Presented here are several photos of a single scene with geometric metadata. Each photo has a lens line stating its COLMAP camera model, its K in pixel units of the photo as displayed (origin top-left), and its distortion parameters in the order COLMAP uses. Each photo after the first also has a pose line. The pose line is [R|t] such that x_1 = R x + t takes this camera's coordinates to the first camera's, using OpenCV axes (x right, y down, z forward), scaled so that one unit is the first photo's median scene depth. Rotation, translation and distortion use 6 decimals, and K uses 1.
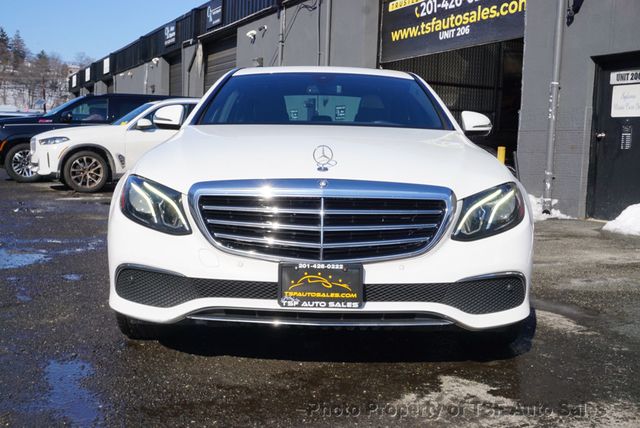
lens RADIAL K [[776.1, 0, 320.1], [0, 776.1, 214.7], [0, 0, 1]] dist [-0.012038, 0.000000]
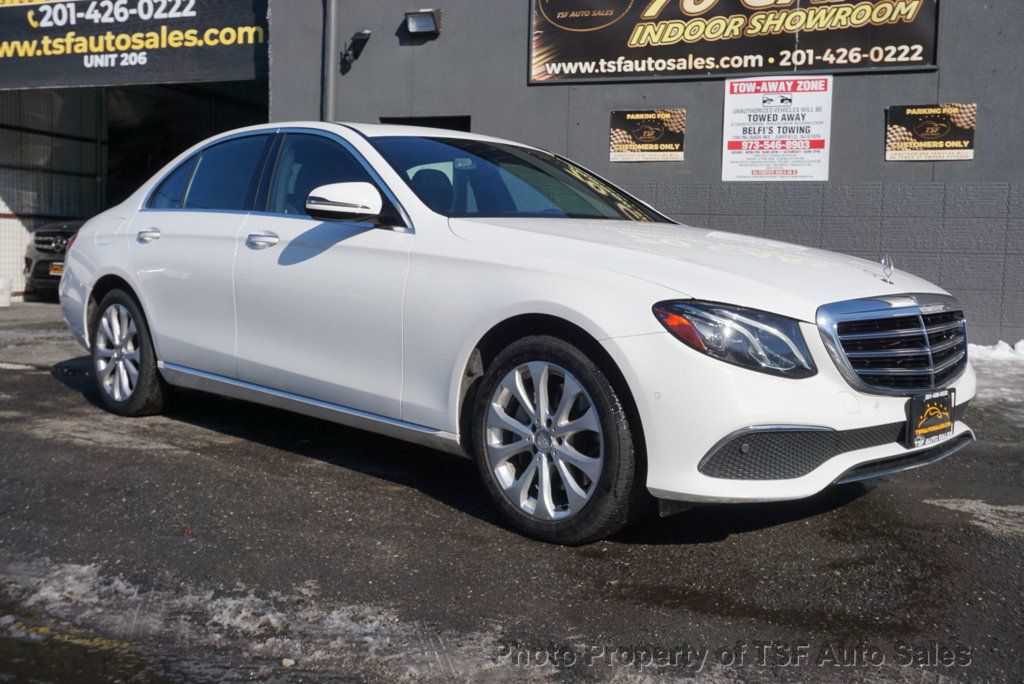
lens RADIAL K [[1043.5, 0, 513.5], [0, 1043.5, 338.5], [0, 0, 1]] dist [-0.004108, 0.000000]
pose [[0.688331, -0.078085, 0.721182, -0.280587], [0.058924, 0.996923, 0.051700, -0.020309], [-0.723000, 0.006908, 0.690814, 0.131512]]
